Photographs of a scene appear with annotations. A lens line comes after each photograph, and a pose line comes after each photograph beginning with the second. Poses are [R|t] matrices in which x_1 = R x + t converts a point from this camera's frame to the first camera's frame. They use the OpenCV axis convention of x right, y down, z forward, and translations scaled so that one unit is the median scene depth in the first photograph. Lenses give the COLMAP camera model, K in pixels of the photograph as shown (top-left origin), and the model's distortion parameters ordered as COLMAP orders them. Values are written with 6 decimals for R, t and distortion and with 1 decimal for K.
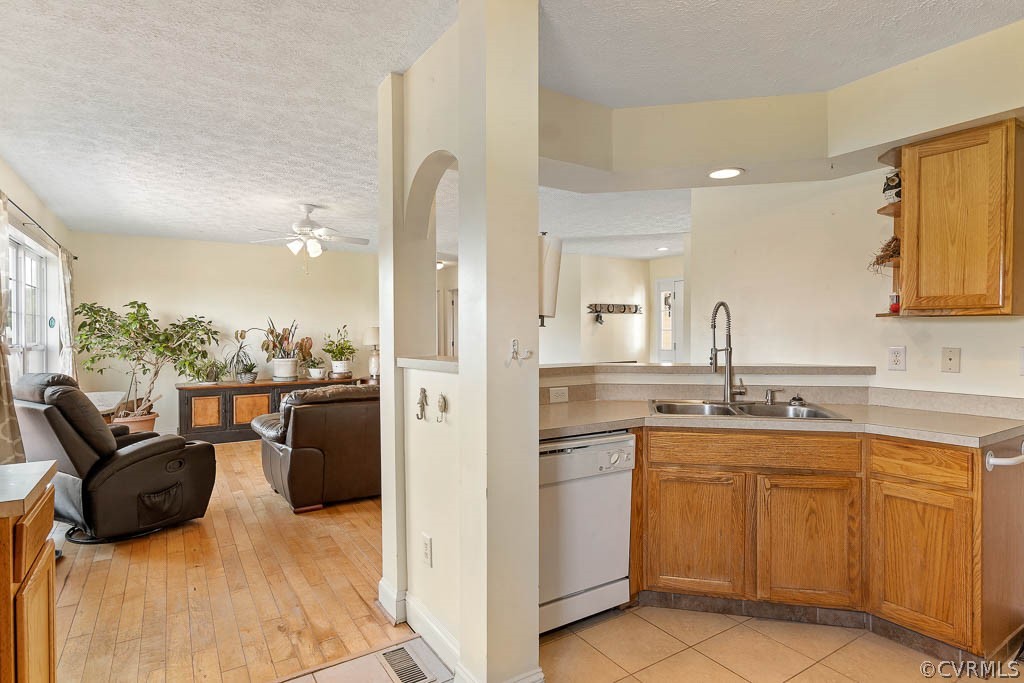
lens RADIAL K [[558.7, 0, 512.0], [0, 558.7, 341.5], [0, 0, 1]] dist [-0.002419, 0.001951]
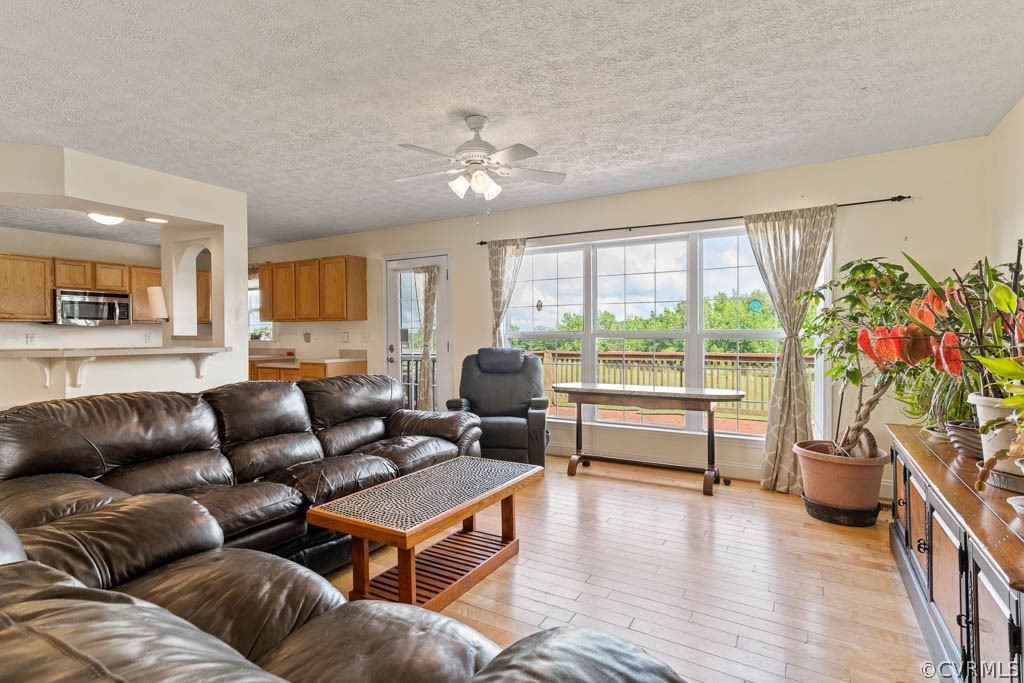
lens RADIAL K [[515.9, 0, 512.0], [0, 515.9, 341.5], [0, 0, 1]] dist [0.012655, 0.000639]
pose [[-0.884310, 0.013591, -0.466702, -0.091236], [0.000737, 0.999616, 0.027713, -0.000224], [0.466899, 0.024163, -0.883980, 1.223289]]
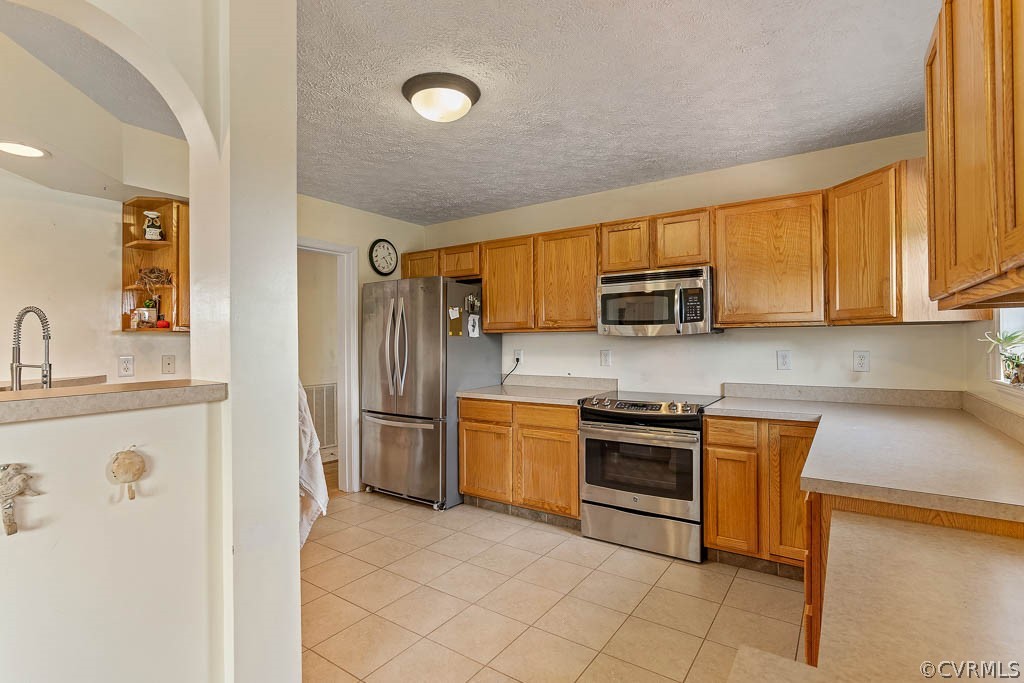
lens RADIAL K [[490.5, 0, 512.0], [0, 490.5, 341.5], [0, 0, 1]] dist [-0.023710, 0.000373]
pose [[-0.401665, 0.003905, 0.915778, -0.254182], [0.022703, 0.999726, 0.005695, -0.003868], [-0.915505, 0.023078, -0.401644, 0.282694]]
